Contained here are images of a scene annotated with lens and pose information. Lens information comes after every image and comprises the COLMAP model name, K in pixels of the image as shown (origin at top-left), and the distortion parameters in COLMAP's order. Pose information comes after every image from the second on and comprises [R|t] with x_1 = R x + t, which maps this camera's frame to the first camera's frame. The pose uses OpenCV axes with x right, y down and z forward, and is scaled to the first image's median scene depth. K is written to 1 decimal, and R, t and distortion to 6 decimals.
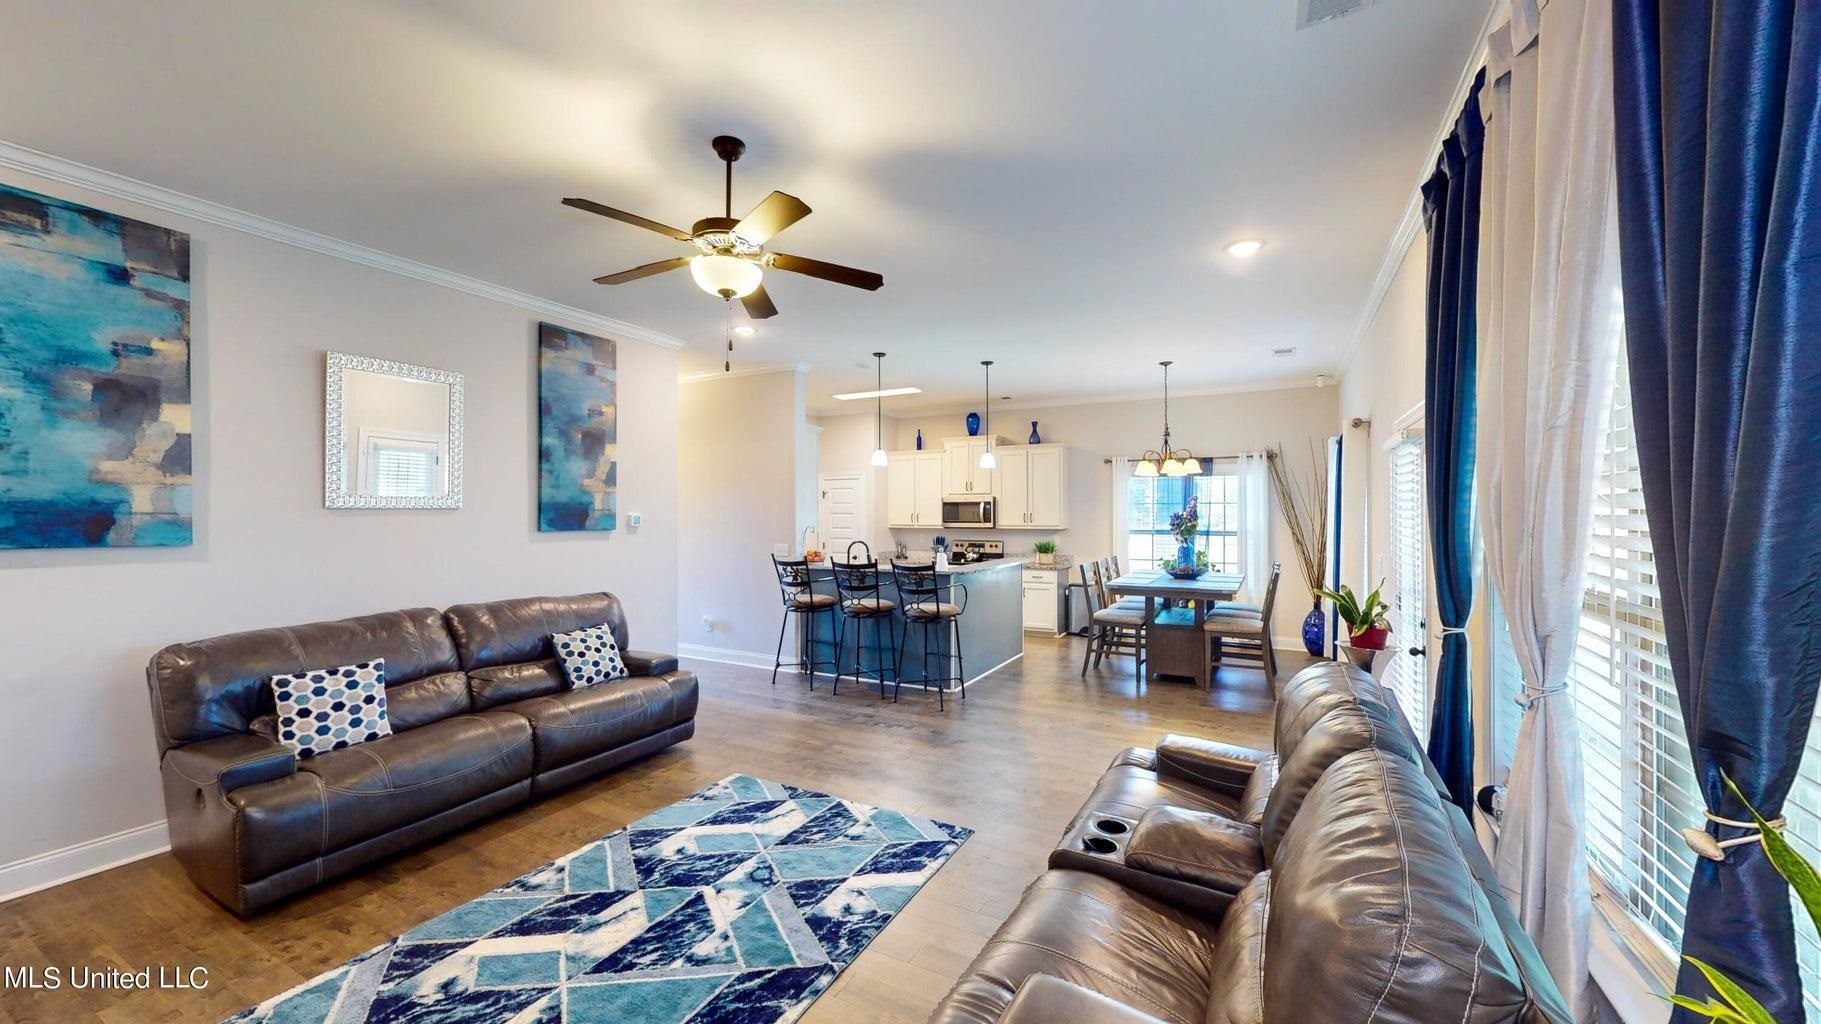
lens RADIAL K [[673.2, 0, 916.5], [0, 673.2, 515.0], [0, 0, 1]] dist [-0.000707, 0.000255]
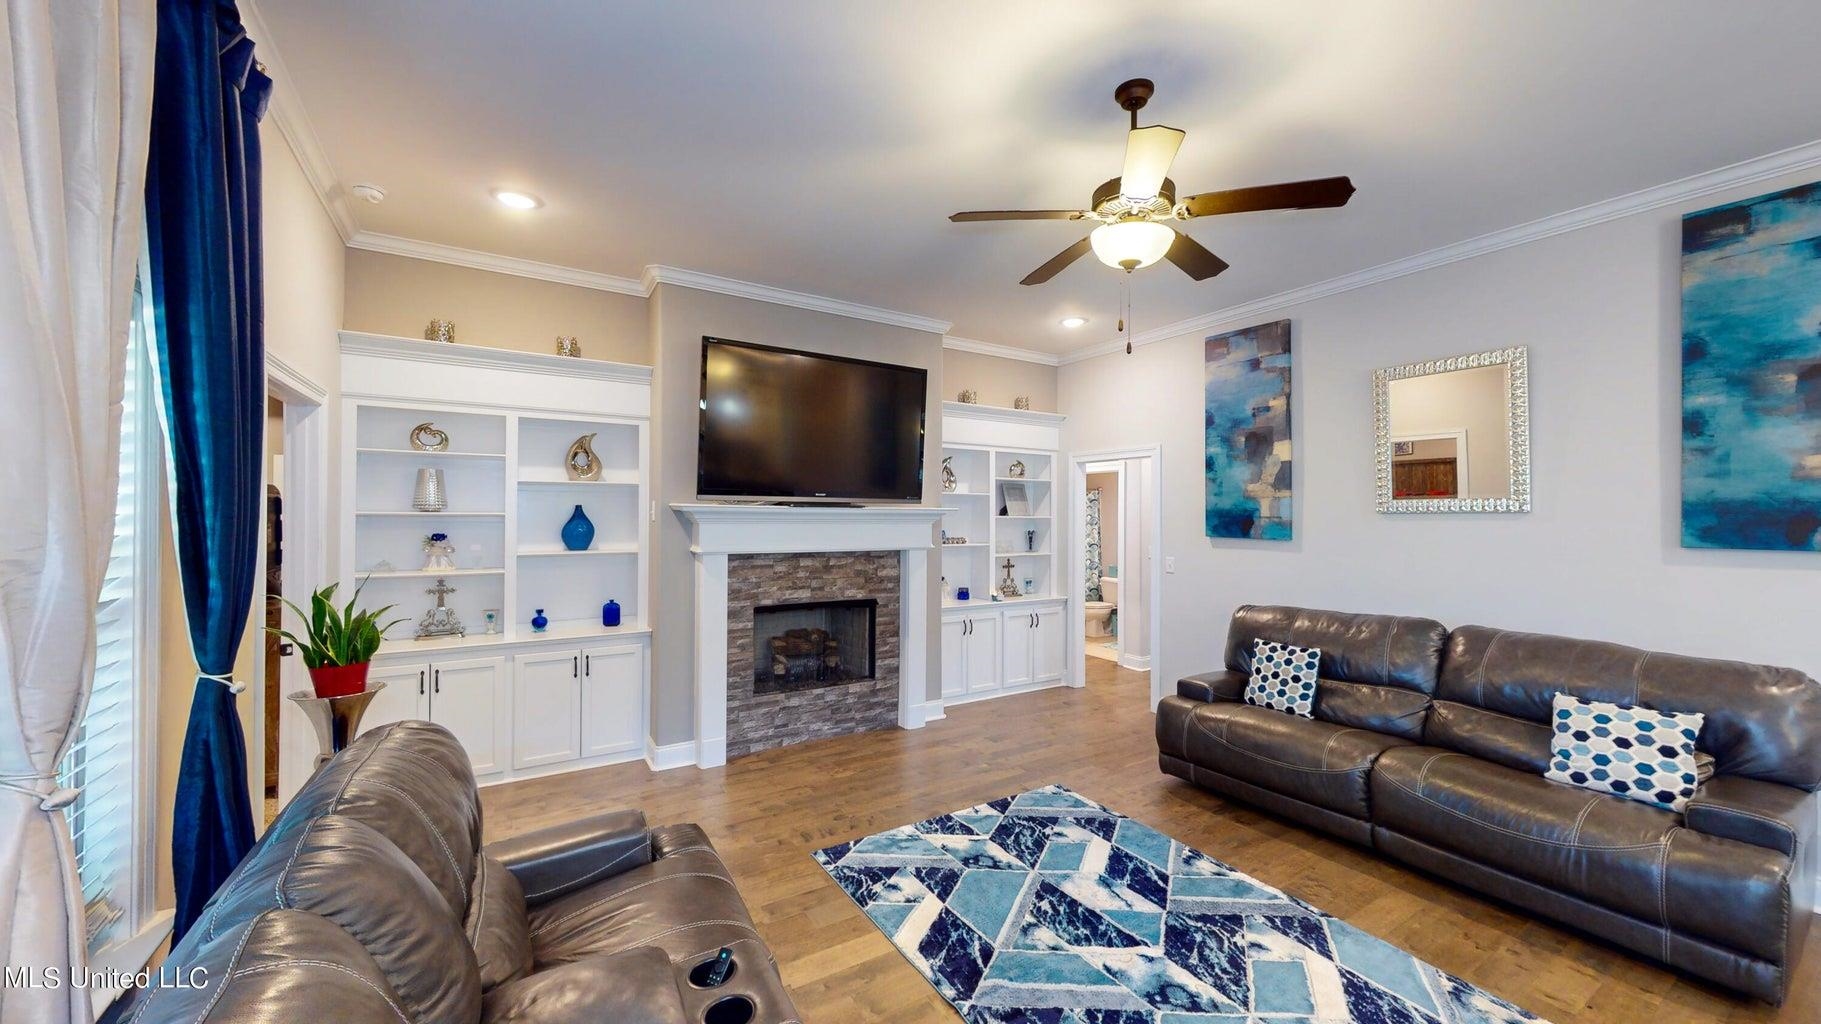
lens RADIAL K [[678.8, 0, 910.5], [0, 678.8, 512.0], [0, 0, 1]] dist [0.011084, -0.000040]
pose [[-0.511373, 0.001146, -0.859358, 0.426876], [0.001490, 0.999999, 0.000447, -0.011842], [0.859358, -0.001052, -0.511374, 0.821025]]
